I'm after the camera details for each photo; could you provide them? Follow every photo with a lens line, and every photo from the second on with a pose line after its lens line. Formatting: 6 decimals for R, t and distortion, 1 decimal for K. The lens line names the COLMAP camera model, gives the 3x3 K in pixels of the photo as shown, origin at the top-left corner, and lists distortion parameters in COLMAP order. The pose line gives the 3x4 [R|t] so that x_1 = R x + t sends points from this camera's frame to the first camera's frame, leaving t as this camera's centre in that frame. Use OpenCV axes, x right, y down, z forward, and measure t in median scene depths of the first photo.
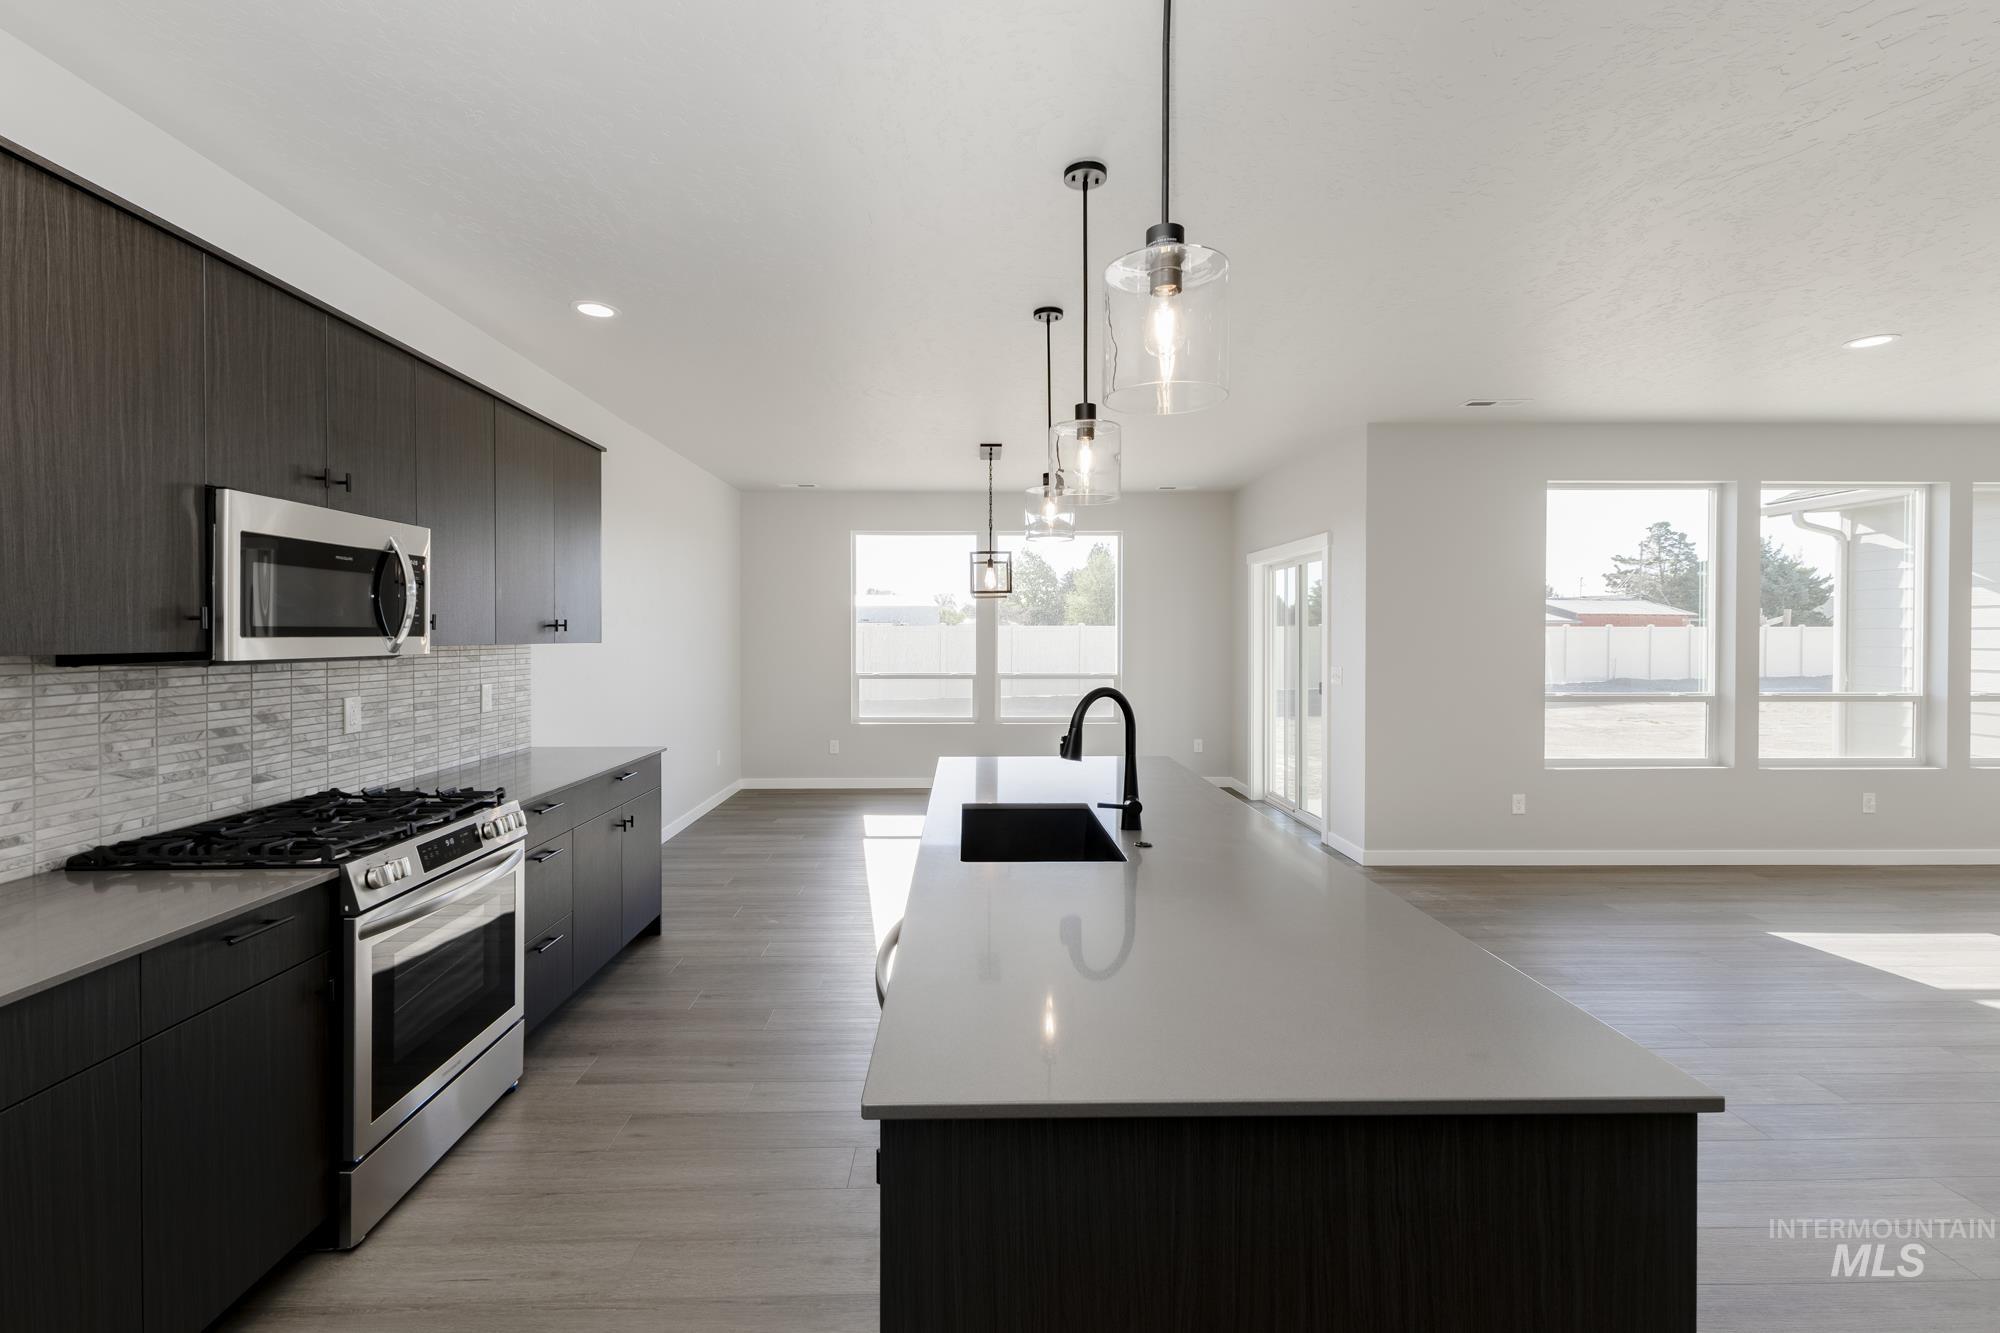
lens RADIAL K [[876.2, 0, 999.9], [0, 876.2, 647.6], [0, 0, 1]] dist [0.009727, -0.000856]
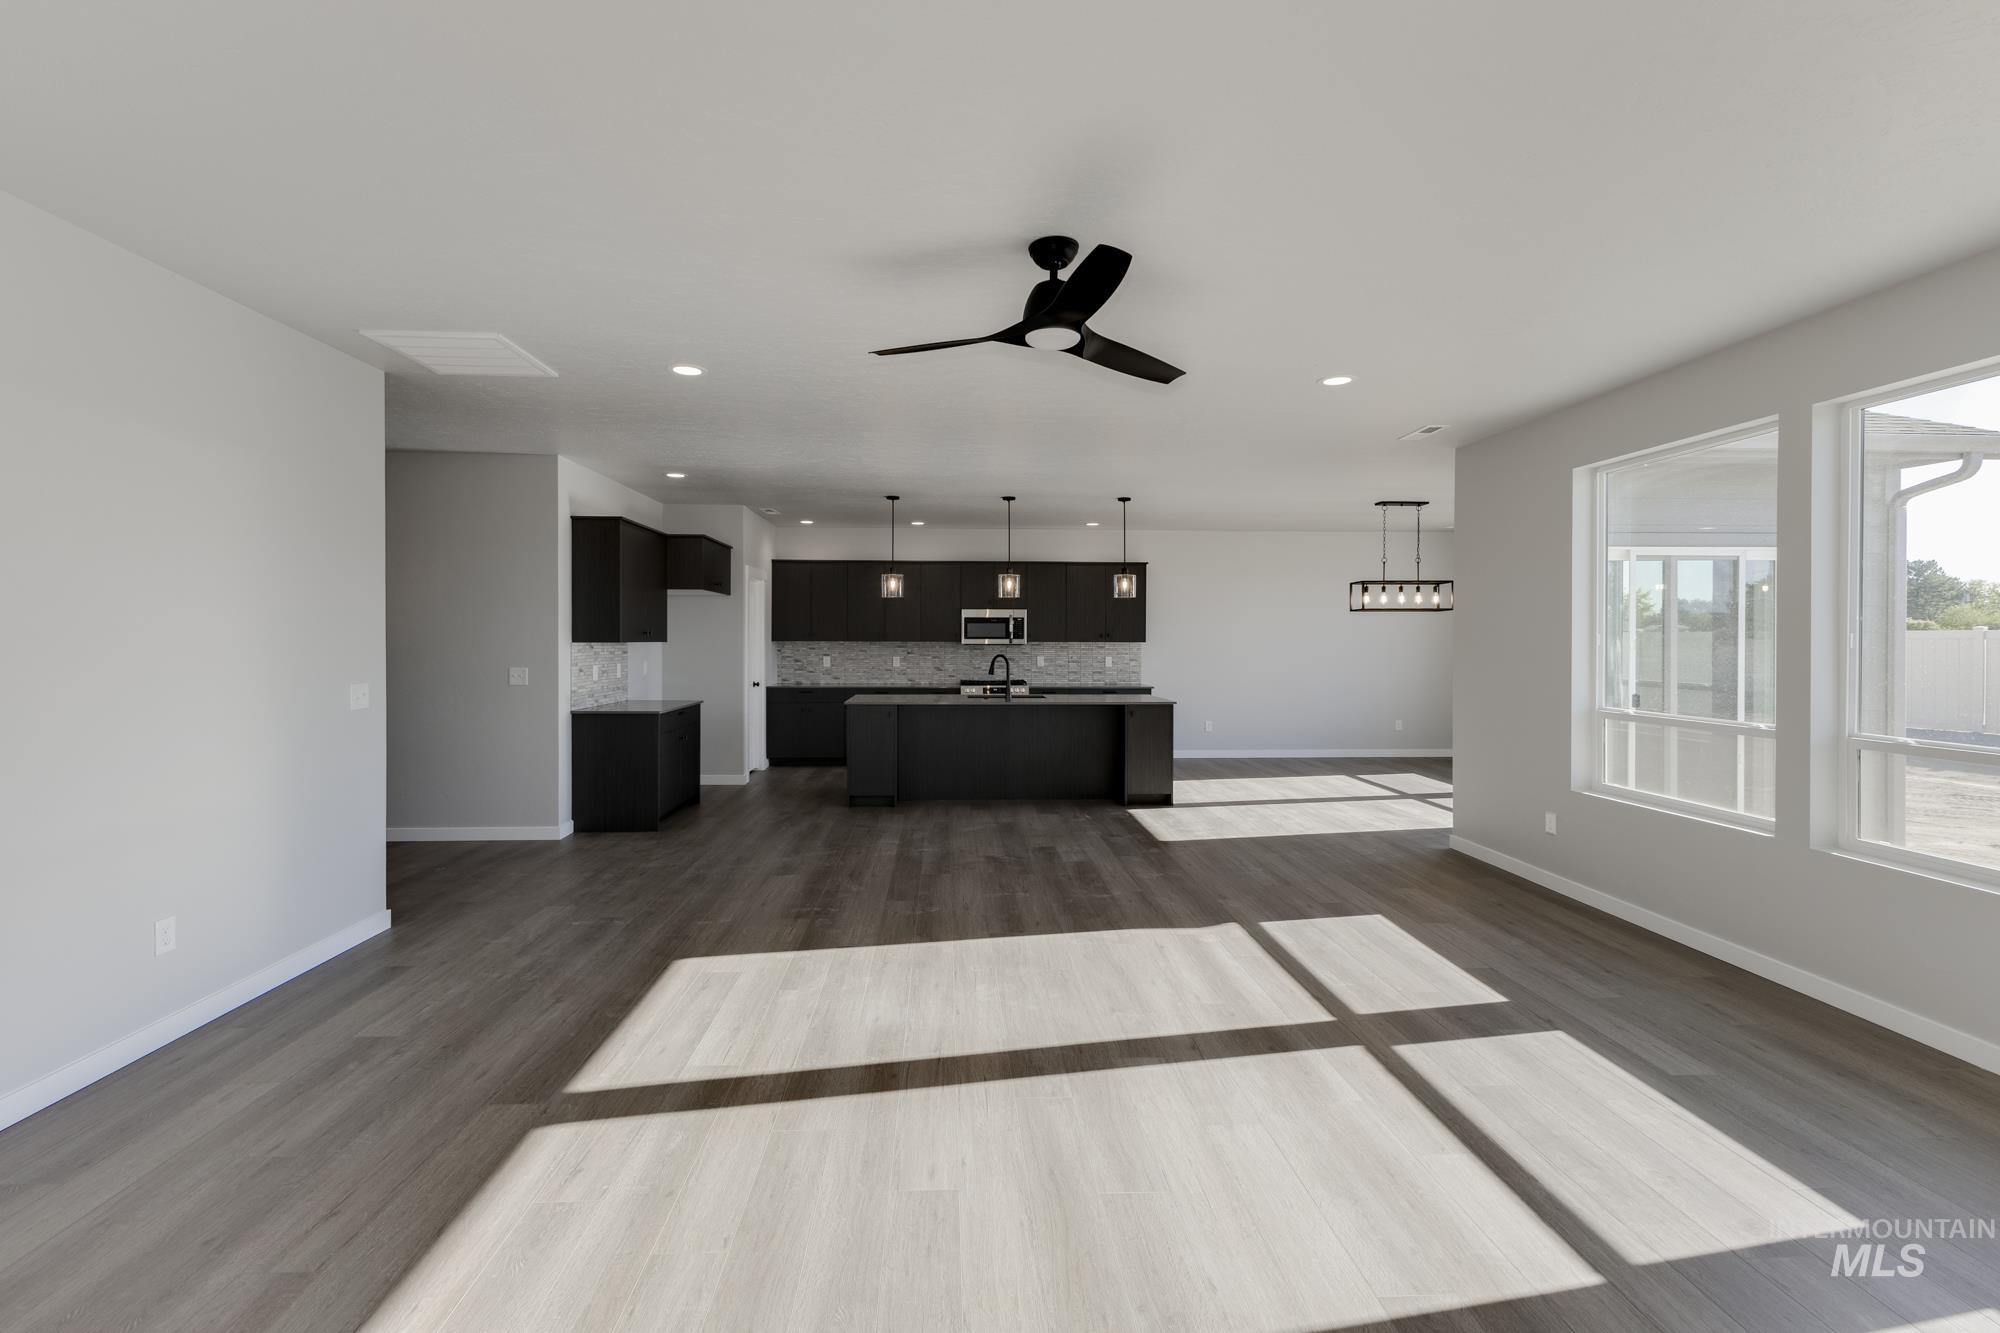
lens RADIAL K [[876.2, 0, 980.4], [0, 876.2, 651.5], [0, 0, 1]] dist [0.009727, -0.000856]
pose [[0.016149, 0.014277, -0.999768, 2.060730], [-0.017951, 0.999741, 0.013987, -0.005798], [0.999708, 0.017720, 0.016401, 0.523129]]
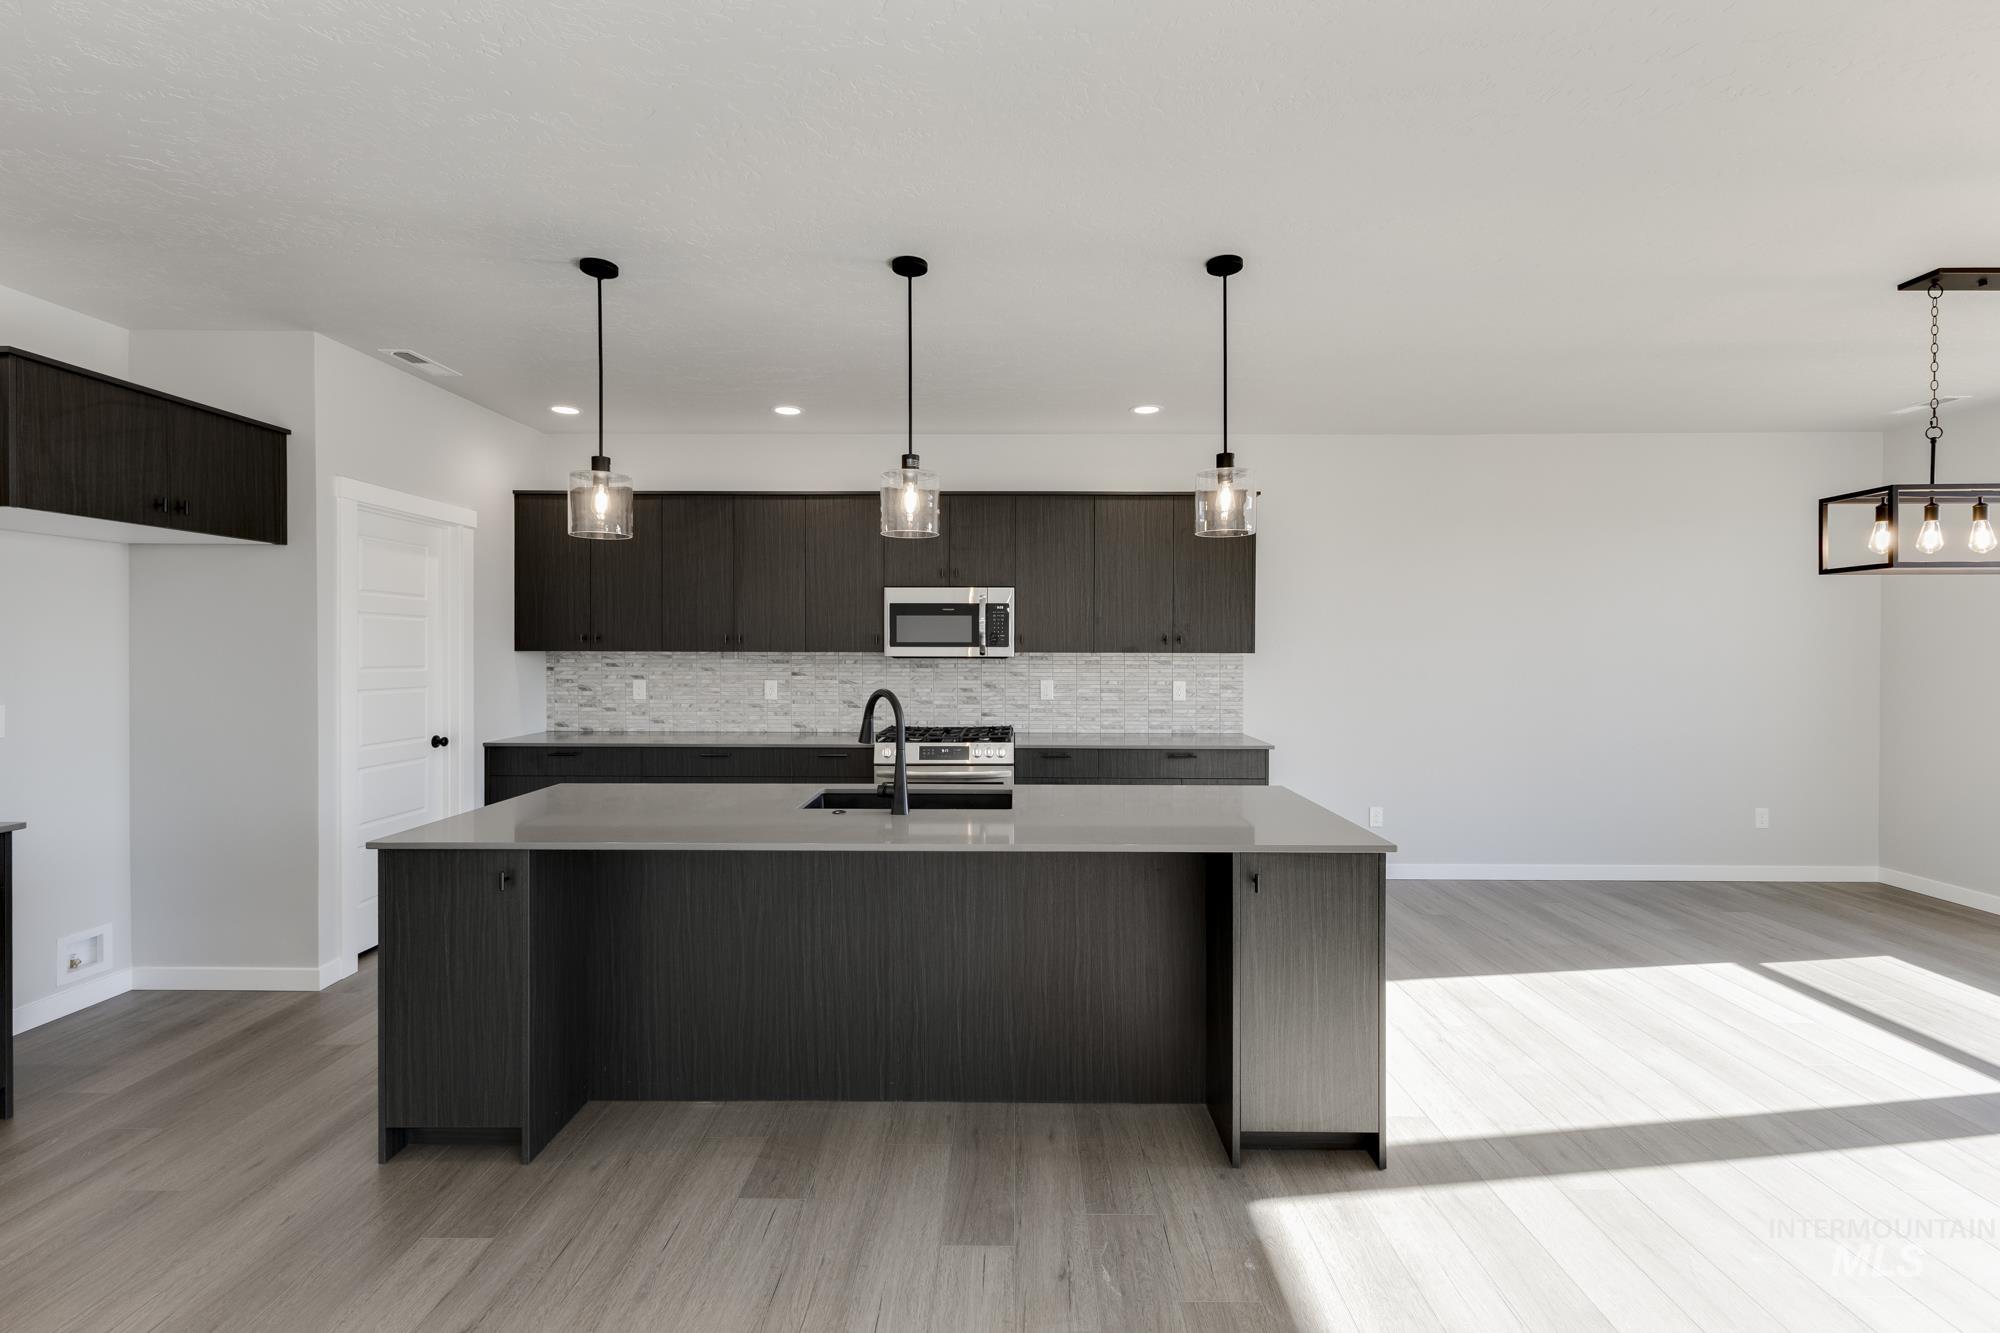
lens RADIAL K [[876.2, 0, 992.5], [0, 876.2, 652.8], [0, 0, 1]] dist [0.009727, -0.000856]
pose [[-0.047305, 0.006438, -0.998860, 0.808033], [-0.017372, 0.999823, 0.007267, -0.008827], [0.998729, 0.017696, -0.047185, 0.724825]]
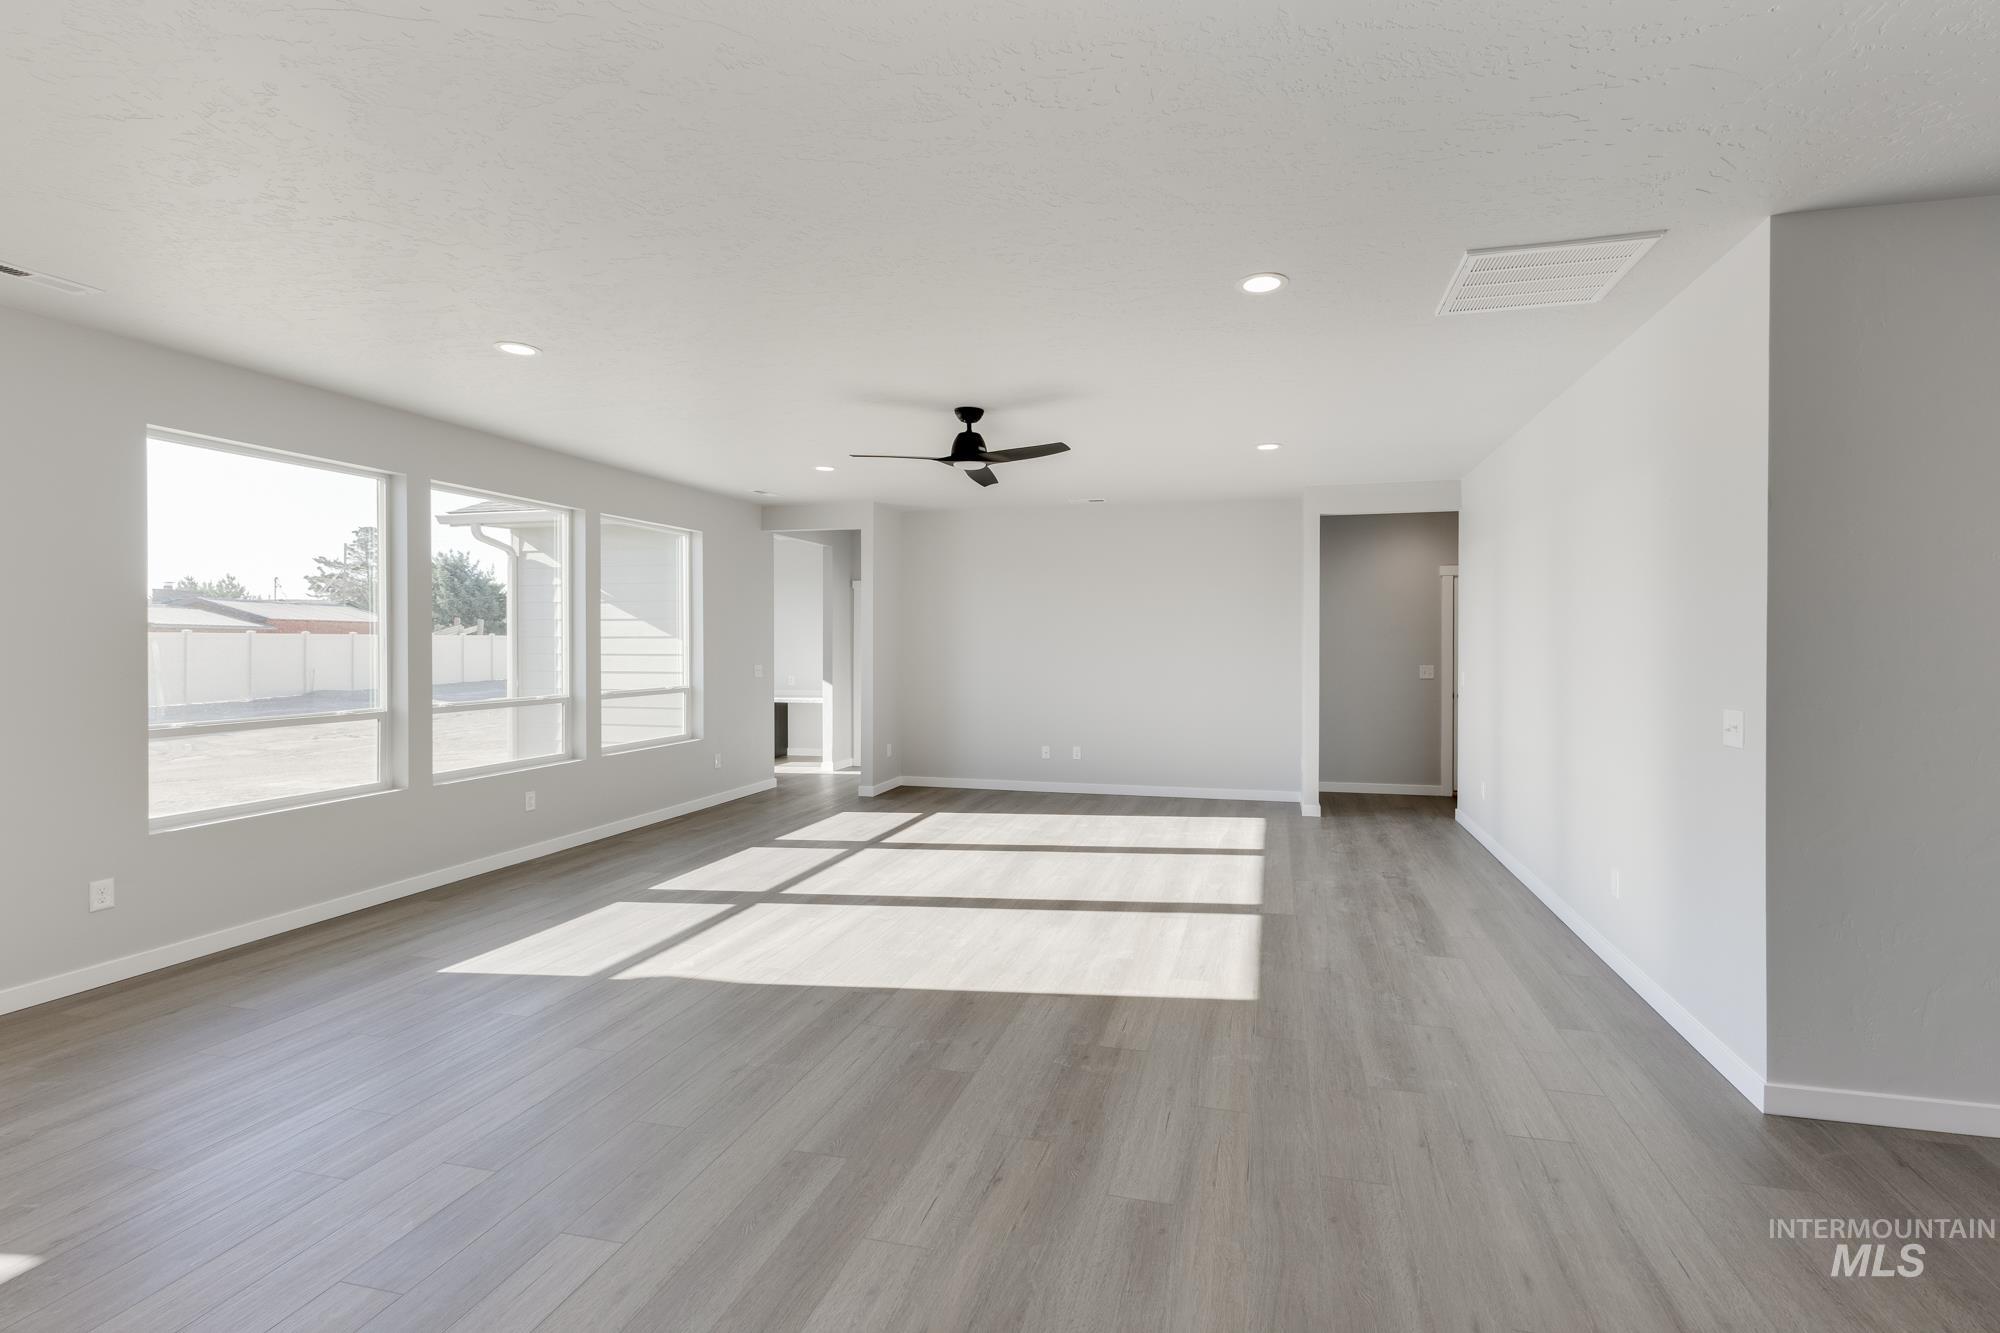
lens RADIAL K [[876.2, 0, 1032.8], [0, 876.2, 648.5], [0, 0, 1]] dist [0.009727, -0.000856]
pose [[0.284095, -0.006699, 0.958773, 0.194916], [0.014575, 0.999890, 0.002667, -0.001904], [-0.958685, 0.013217, 0.284161, 0.162751]]
